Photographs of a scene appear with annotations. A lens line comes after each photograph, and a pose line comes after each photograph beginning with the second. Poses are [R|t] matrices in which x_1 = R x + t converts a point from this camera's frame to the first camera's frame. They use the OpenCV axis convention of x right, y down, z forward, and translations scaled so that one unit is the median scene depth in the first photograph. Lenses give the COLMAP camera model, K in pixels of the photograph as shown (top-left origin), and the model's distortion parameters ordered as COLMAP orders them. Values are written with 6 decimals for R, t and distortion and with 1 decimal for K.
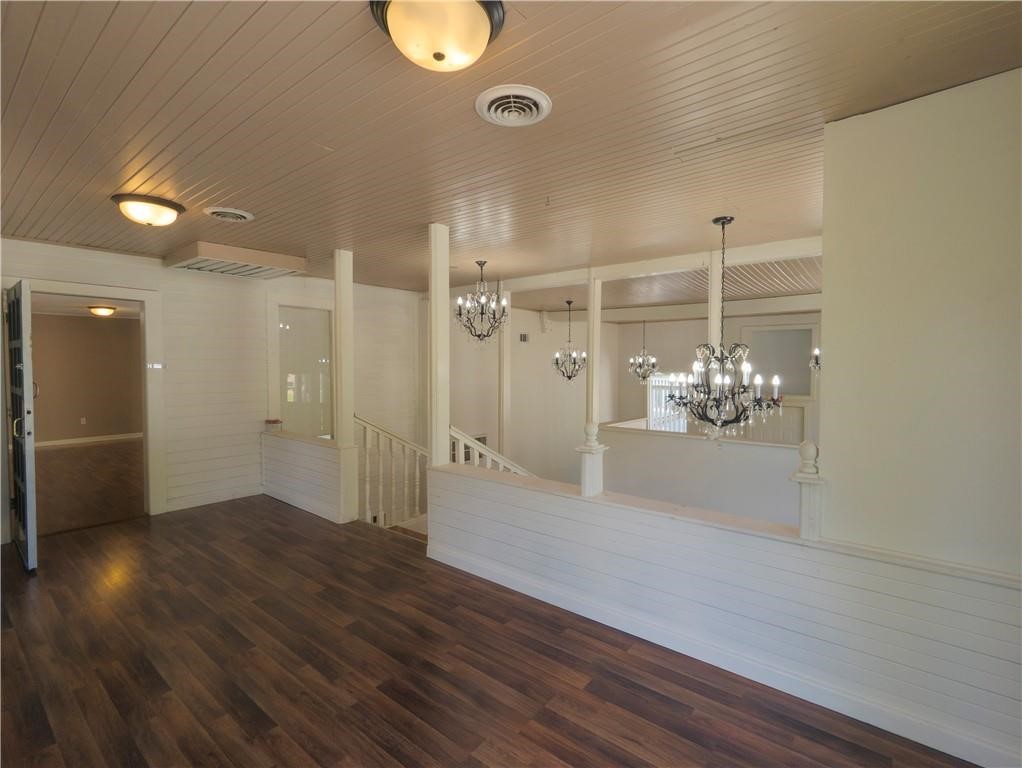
lens RADIAL K [[477.3, 0, 511.0], [0, 477.3, 384.0], [0, 0, 1]] dist [0.000936, 0.000056]
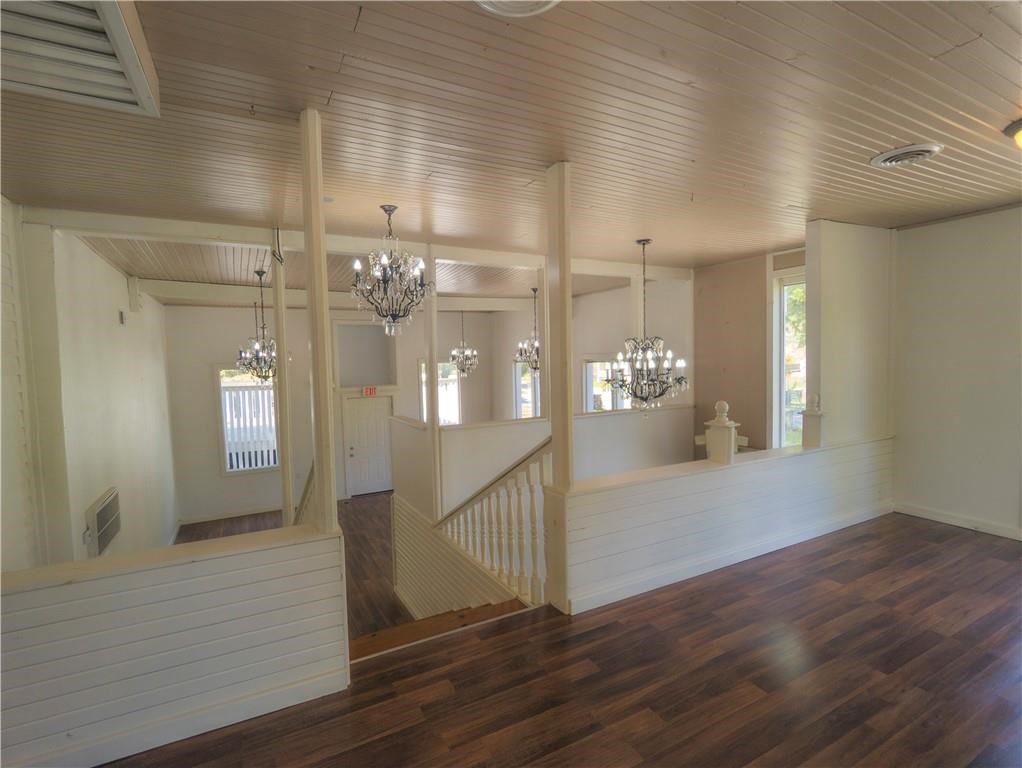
lens RADIAL K [[489.3, 0, 511.0], [0, 489.3, 384.0], [0, 0, 1]] dist [-0.001407, -0.000719]
pose [[0.391895, -0.061014, 0.917985, -1.012211], [0.052614, 0.997652, 0.043848, -0.040307], [-0.918504, 0.031115, 0.394185, 0.881862]]
